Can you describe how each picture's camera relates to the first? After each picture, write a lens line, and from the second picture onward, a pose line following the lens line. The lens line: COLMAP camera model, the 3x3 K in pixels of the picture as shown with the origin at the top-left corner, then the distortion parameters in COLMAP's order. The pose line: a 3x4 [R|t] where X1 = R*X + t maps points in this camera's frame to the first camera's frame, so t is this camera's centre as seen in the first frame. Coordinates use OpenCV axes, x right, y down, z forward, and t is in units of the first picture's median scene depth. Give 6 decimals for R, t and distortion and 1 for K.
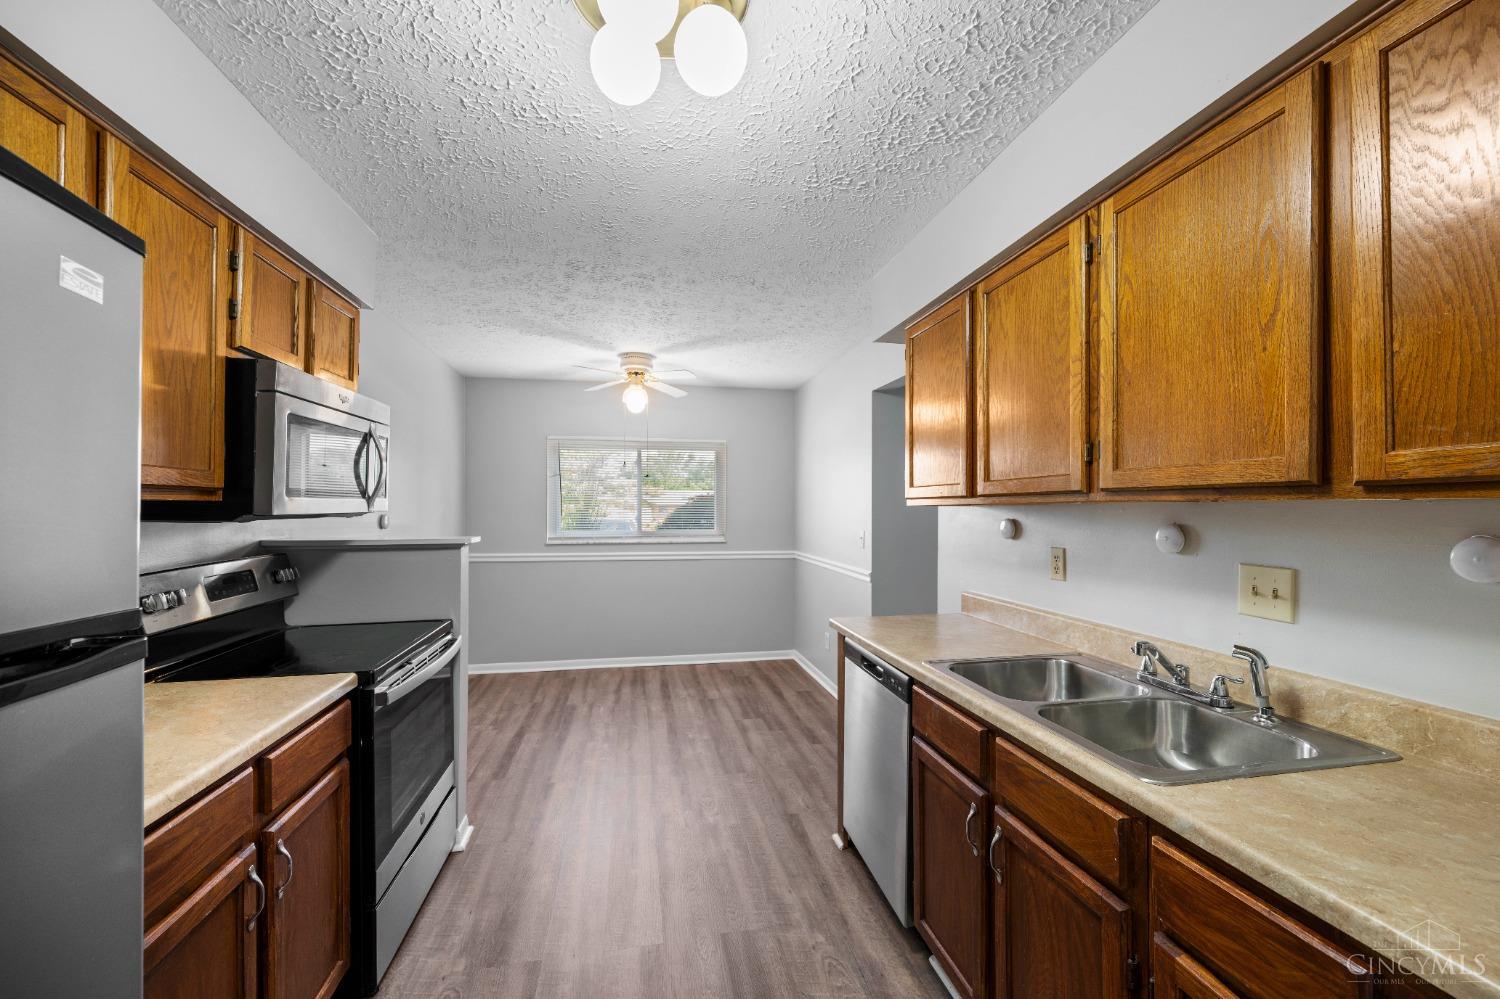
lens RADIAL K [[598.2, 0, 755.1], [0, 598.2, 506.0], [0, 0, 1]] dist [-0.001332, -0.000362]
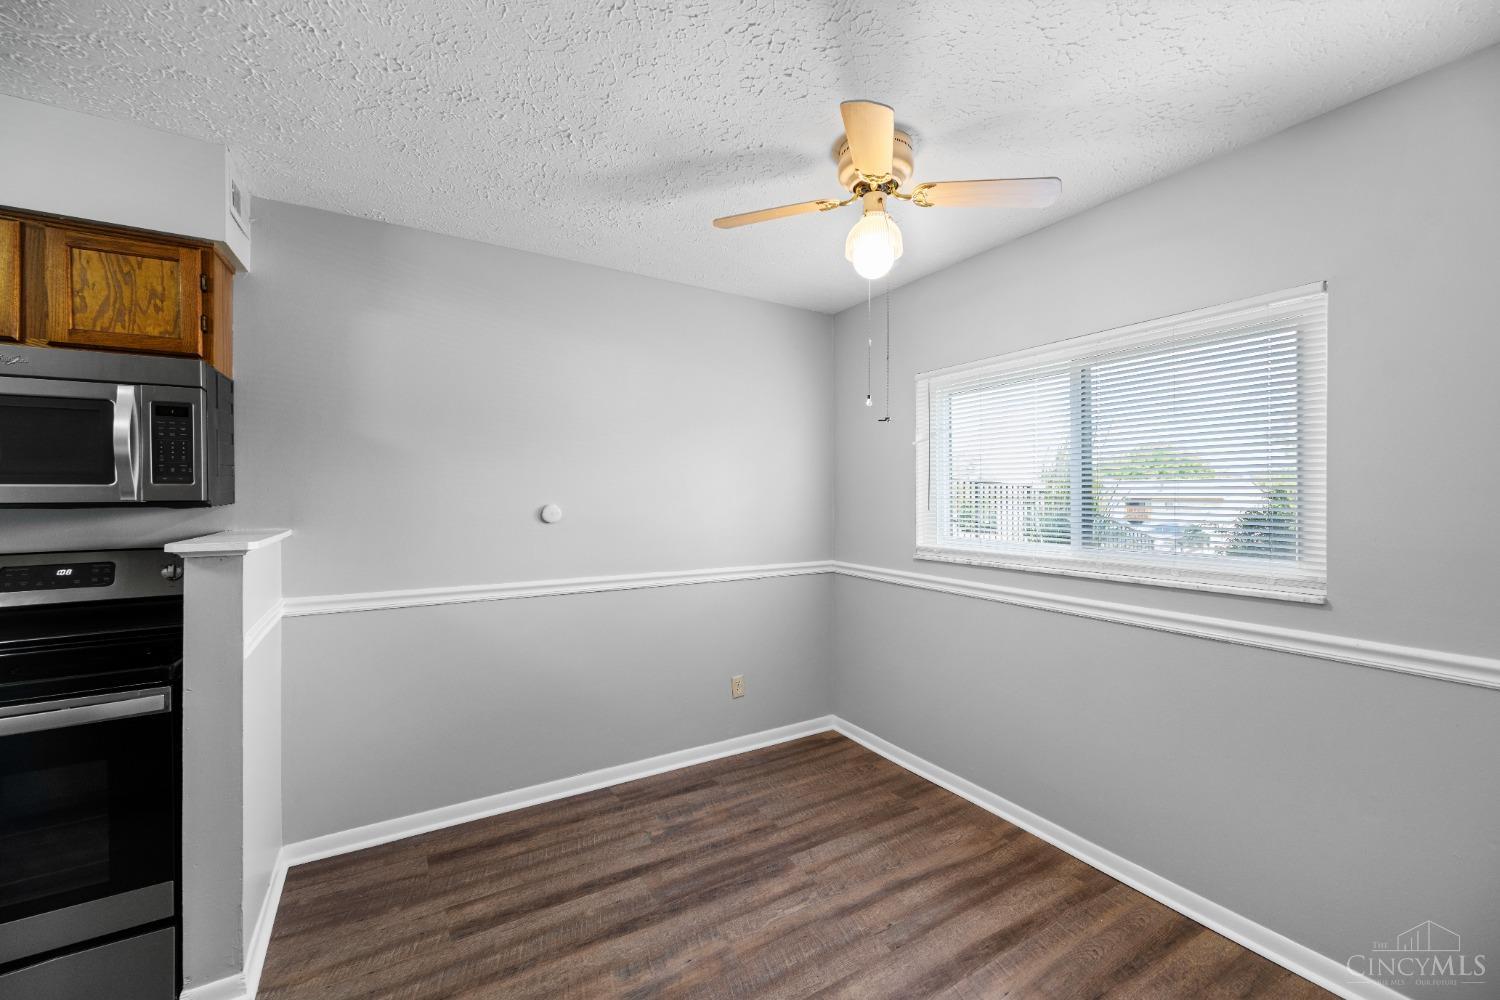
lens RADIAL K [[598.2, 0, 749.8], [0, 598.2, 496.8], [0, 0, 1]] dist [-0.001332, -0.000362]
pose [[0.332317, 0.000048, -0.943168, 0.197784], [0.007841, 0.999965, 0.002813, 0.001015], [0.943135, -0.008330, 0.332305, 0.830802]]
